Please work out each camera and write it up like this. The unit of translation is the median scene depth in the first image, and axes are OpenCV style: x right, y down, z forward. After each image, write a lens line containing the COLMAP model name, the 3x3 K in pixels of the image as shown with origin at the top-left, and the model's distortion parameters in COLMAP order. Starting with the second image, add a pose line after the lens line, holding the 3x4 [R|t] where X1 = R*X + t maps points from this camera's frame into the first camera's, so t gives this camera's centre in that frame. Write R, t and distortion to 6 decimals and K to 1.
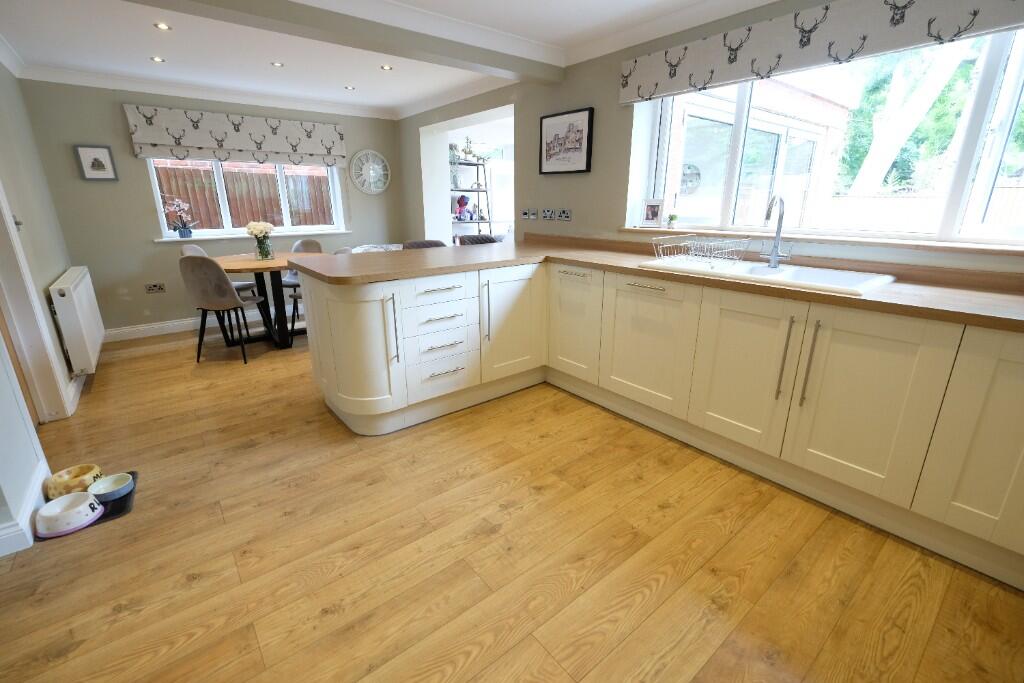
lens RADIAL K [[446.1, 0, 515.0], [0, 446.1, 337.3], [0, 0, 1]] dist [-0.001521, 0.000717]
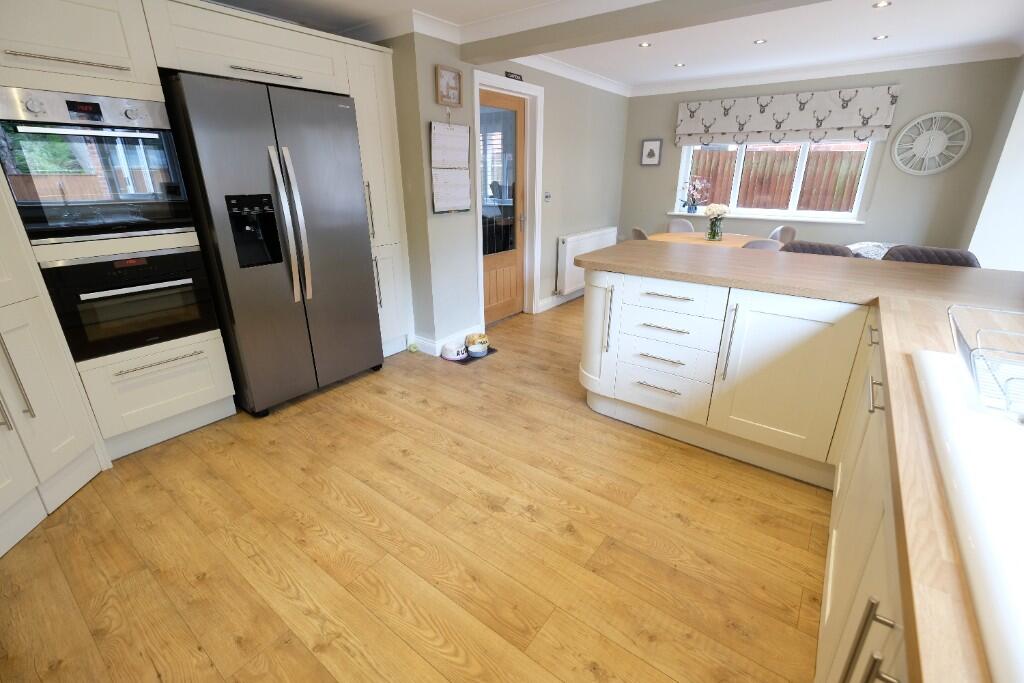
lens RADIAL K [[446.1, 0, 511.0], [0, 446.1, 336.0], [0, 0, 1]] dist [-0.001521, 0.000717]
pose [[0.244688, 0.334536, -0.910062, 0.673330], [-0.284227, 0.922109, 0.262544, -0.204799], [0.927008, 0.194423, 0.320713, 0.511076]]
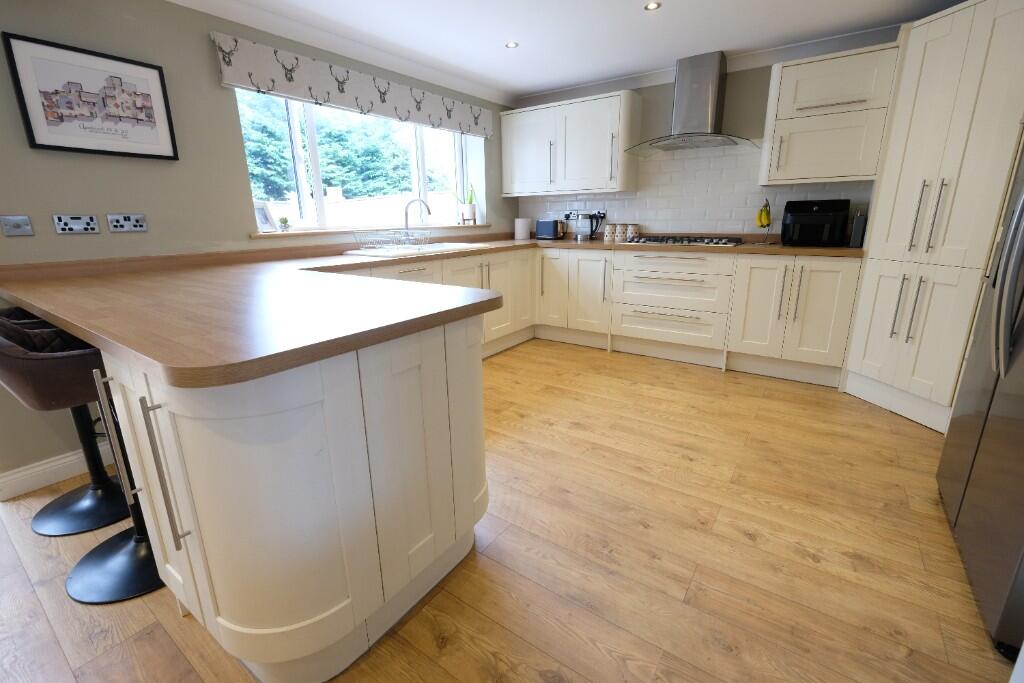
lens RADIAL K [[446.1, 0, 510.0], [0, 446.1, 335.6], [0, 0, 1]] dist [-0.001521, 0.000717]
pose [[-0.270248, -0.244433, 0.931246, -1.054906], [0.297610, 0.898658, 0.322246, -0.292893], [-0.915639, 0.364234, -0.170115, 1.123318]]
